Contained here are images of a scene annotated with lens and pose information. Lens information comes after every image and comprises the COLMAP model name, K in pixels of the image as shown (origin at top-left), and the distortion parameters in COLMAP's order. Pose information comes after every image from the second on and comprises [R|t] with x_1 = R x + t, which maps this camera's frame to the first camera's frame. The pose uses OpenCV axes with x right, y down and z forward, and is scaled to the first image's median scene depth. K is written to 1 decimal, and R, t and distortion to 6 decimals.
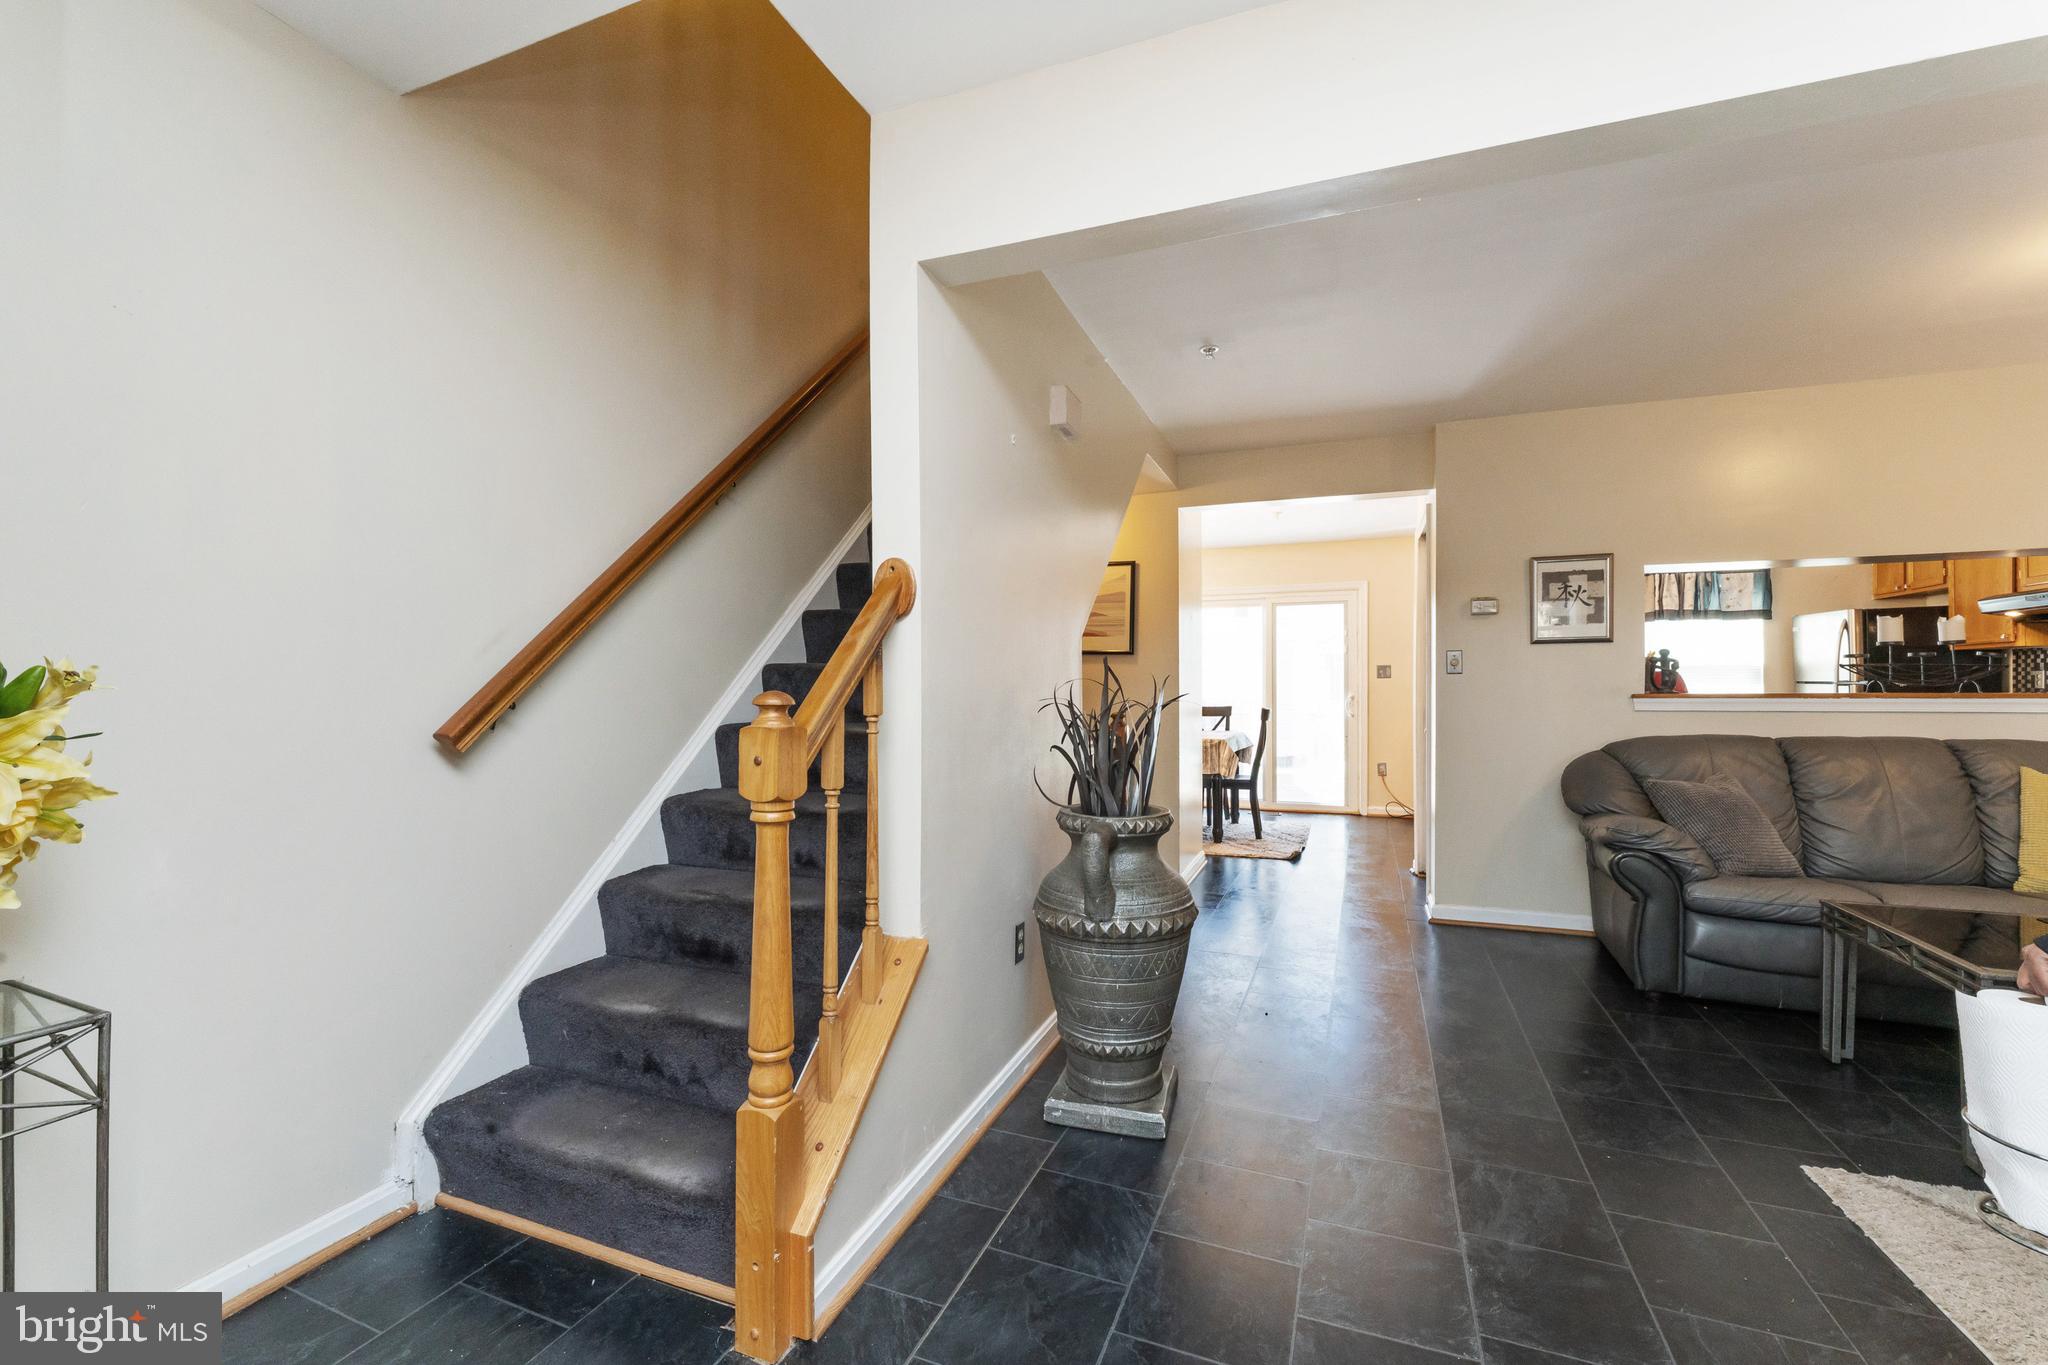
lens RADIAL K [[819.1, 0, 1014.8], [0, 819.1, 687.8], [0, 0, 1]] dist [-0.006469, 0.002948]
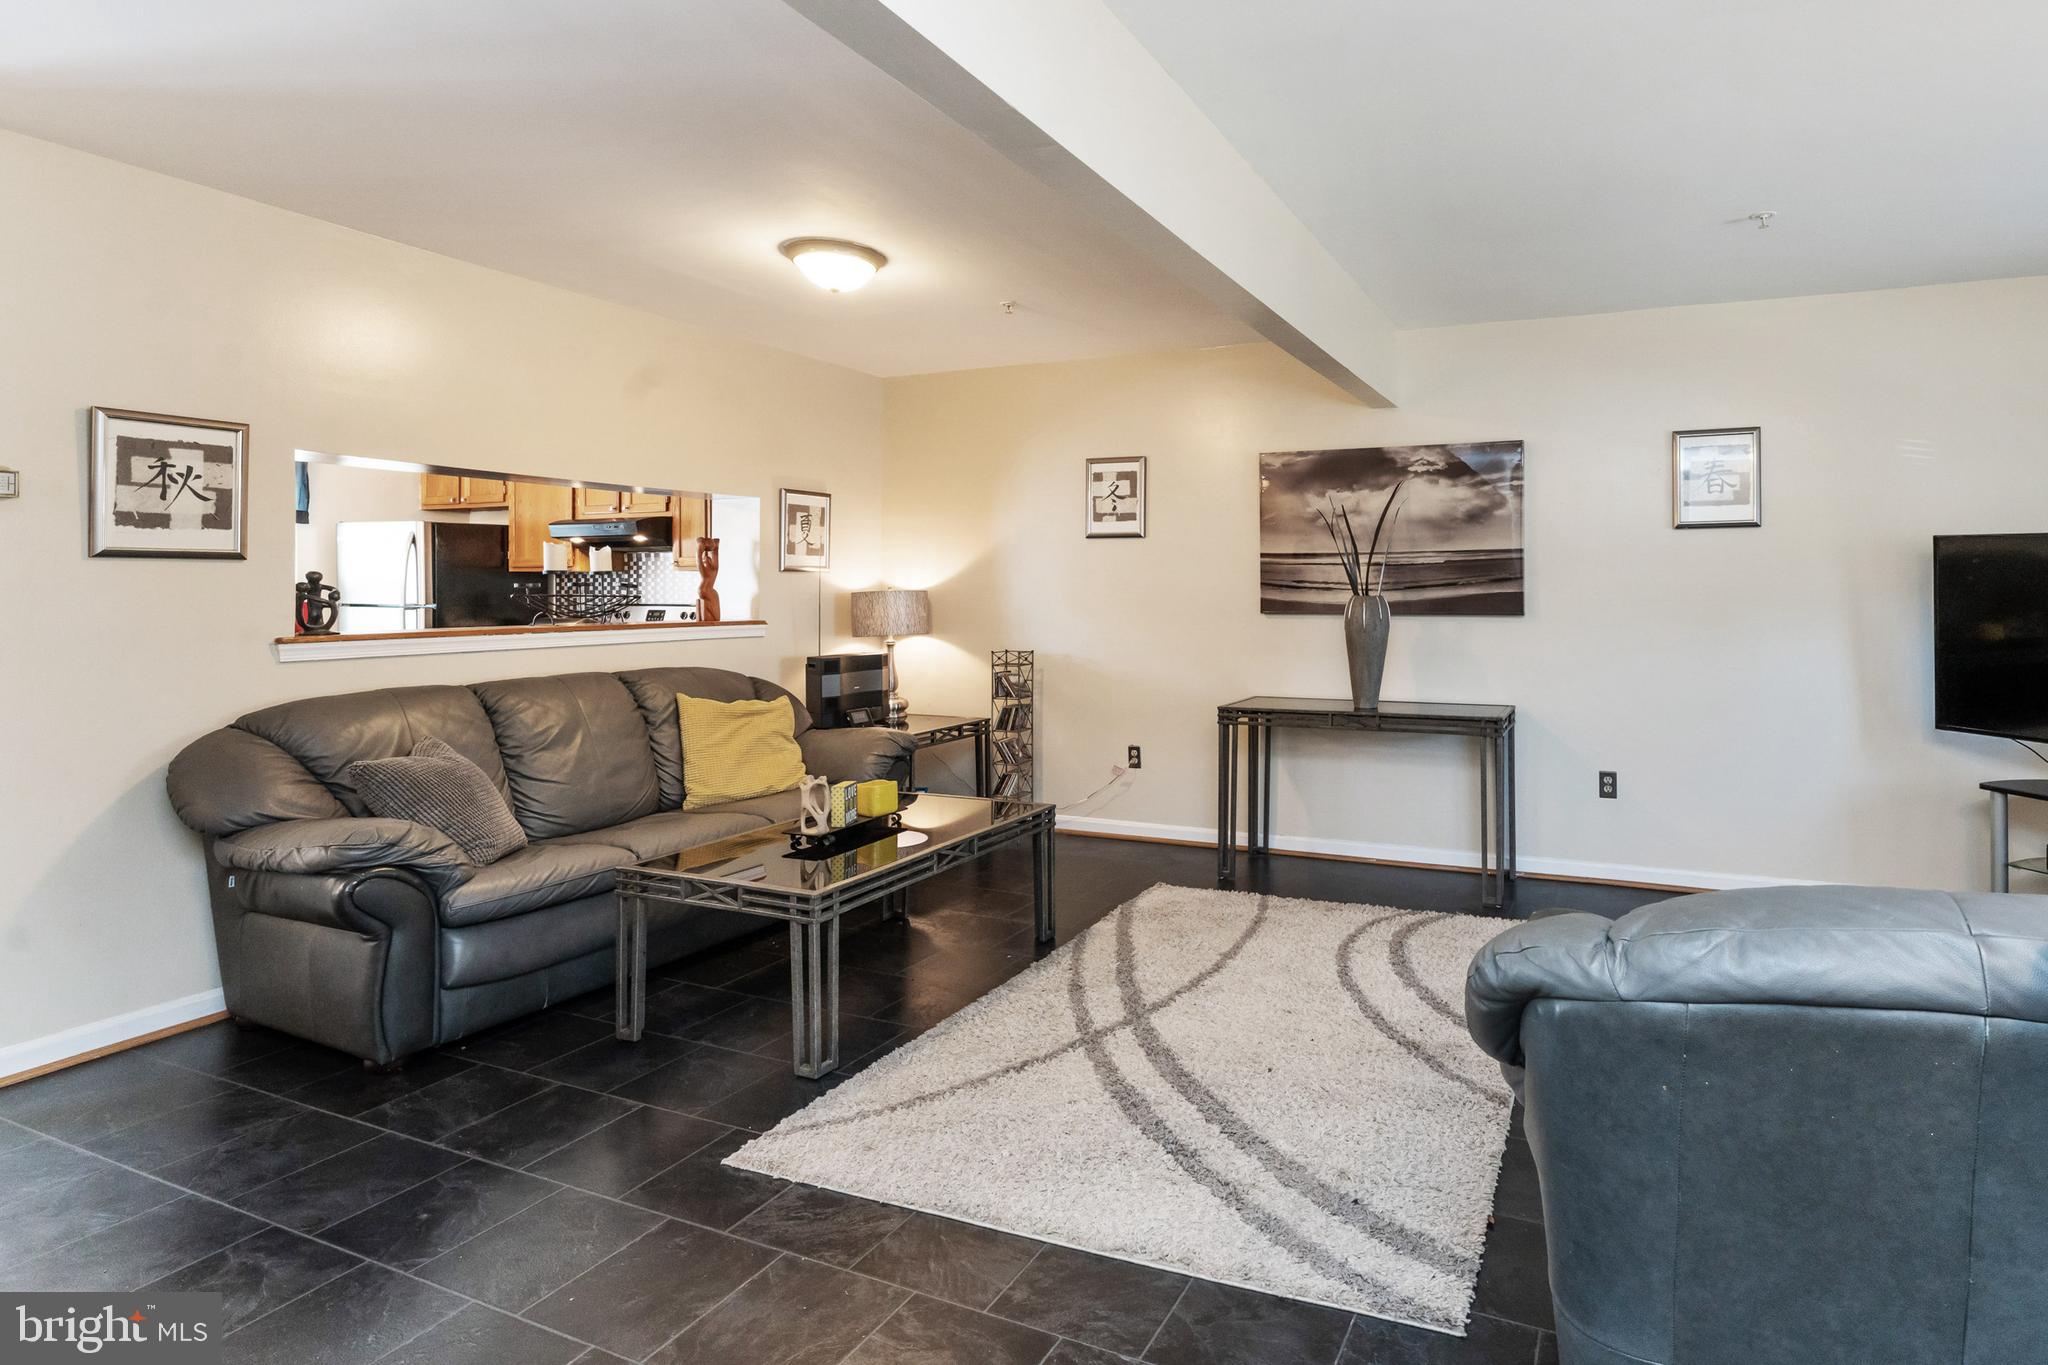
lens RADIAL K [[1014.7, 0, 1247.7], [0, 1014.7, 590.7], [0, 0, 1]] dist [-0.028113, -0.001249]
pose [[-0.033419, -0.000040, 0.999441, -0.094684], [0.010243, 0.999947, 0.000383, -0.026041], [-0.999389, 0.010250, -0.033417, 0.252380]]
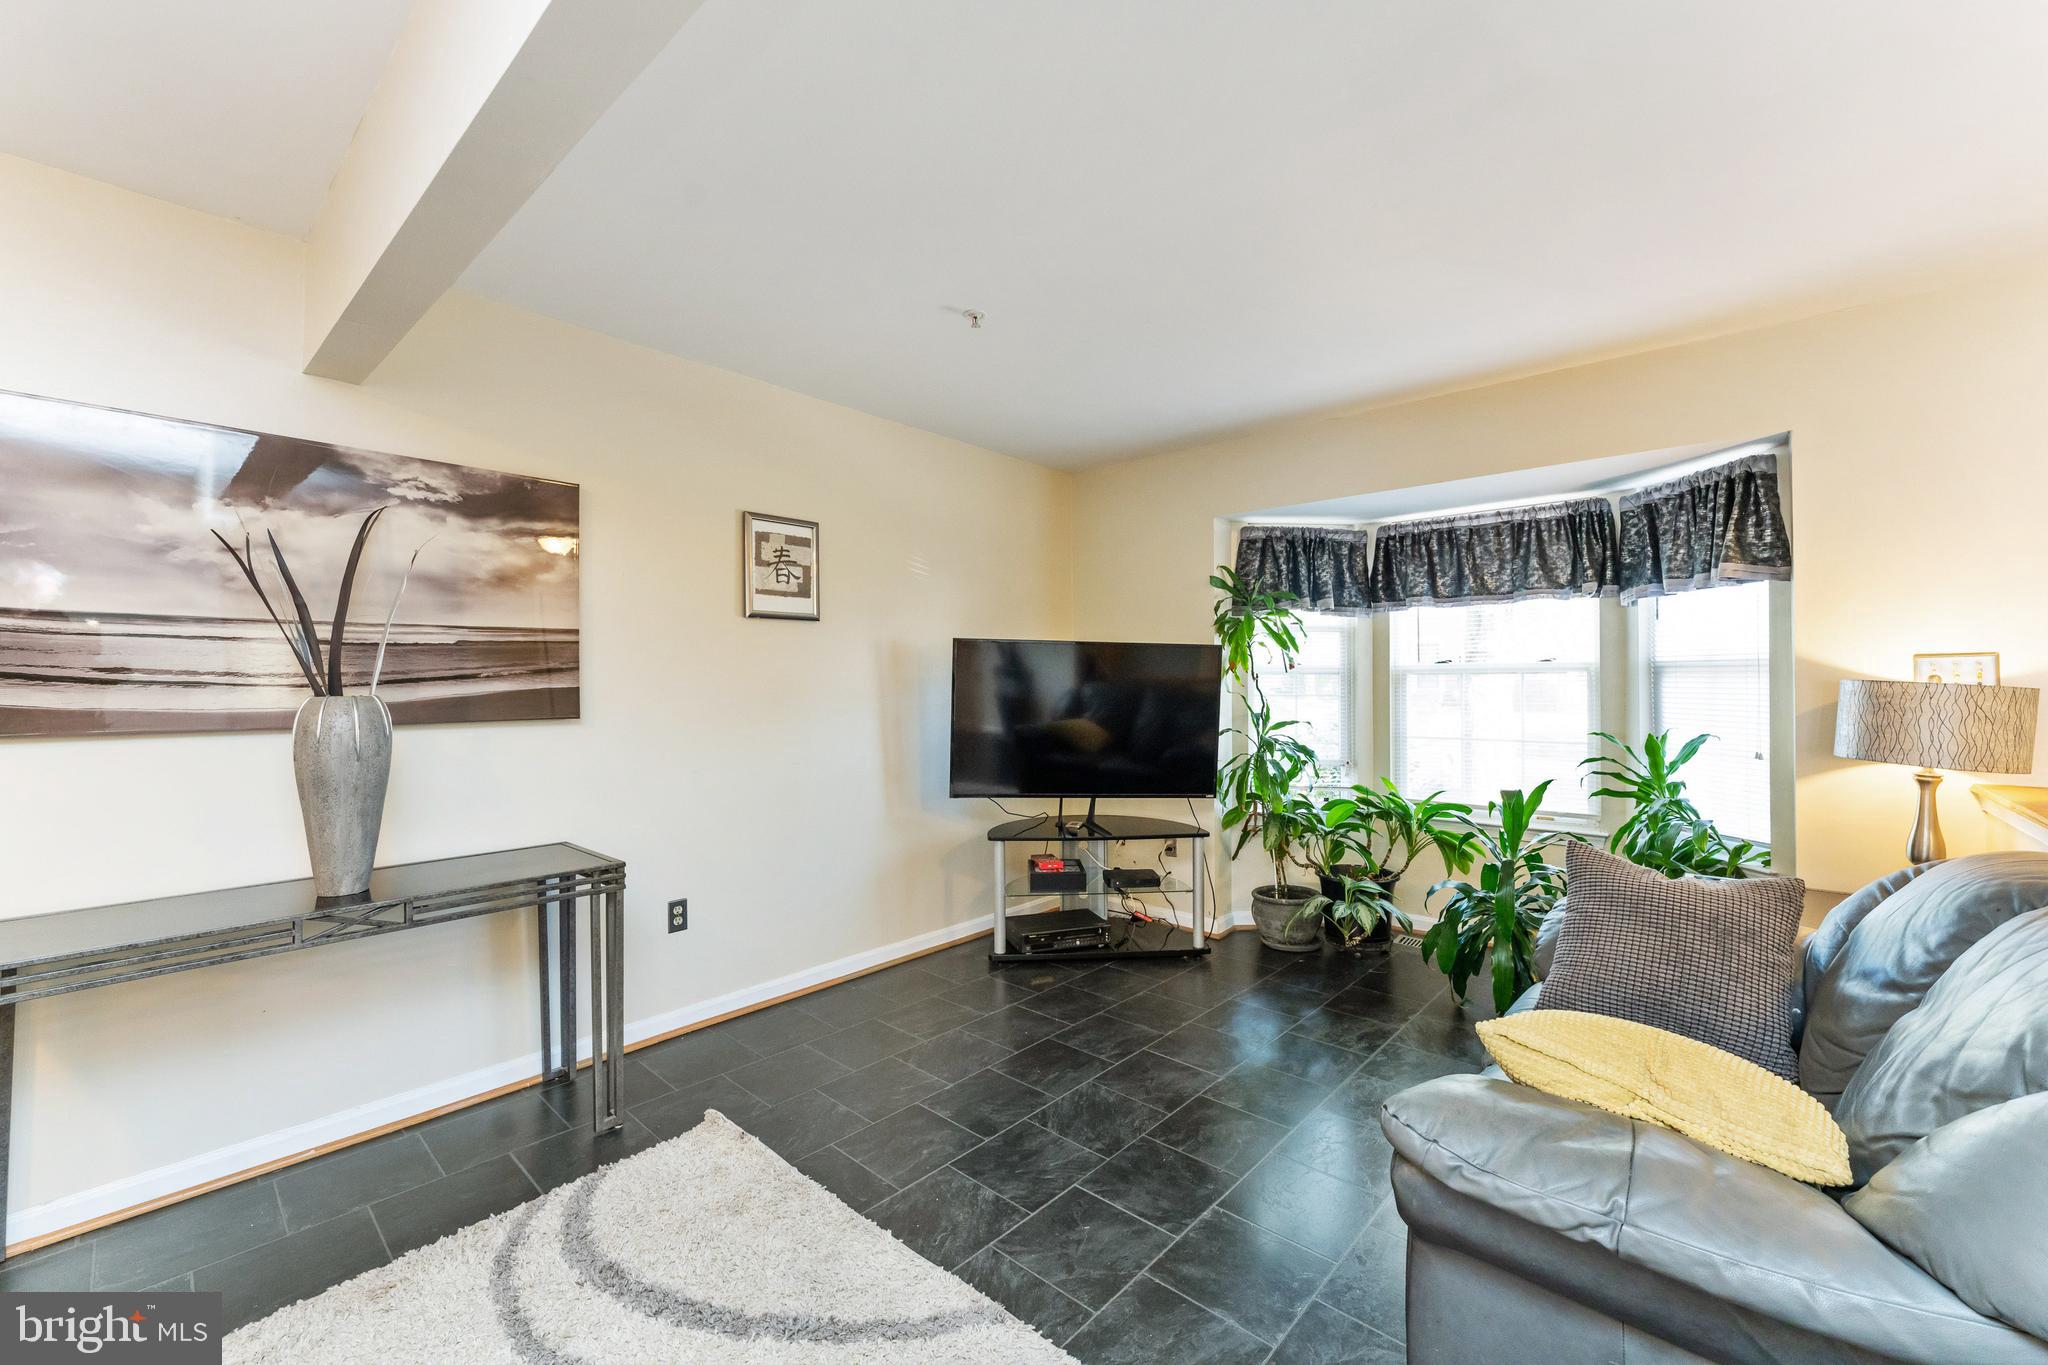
lens RADIAL K [[819.1, 0, 1020.4], [0, 819.1, 677.1], [0, 0, 1]] dist [-0.006469, 0.002948]
pose [[-0.944540, 0.007517, 0.328310, 0.493537], [0.008773, 0.999959, 0.002346, -0.028108], [-0.328279, 0.005097, -0.944567, 0.444699]]
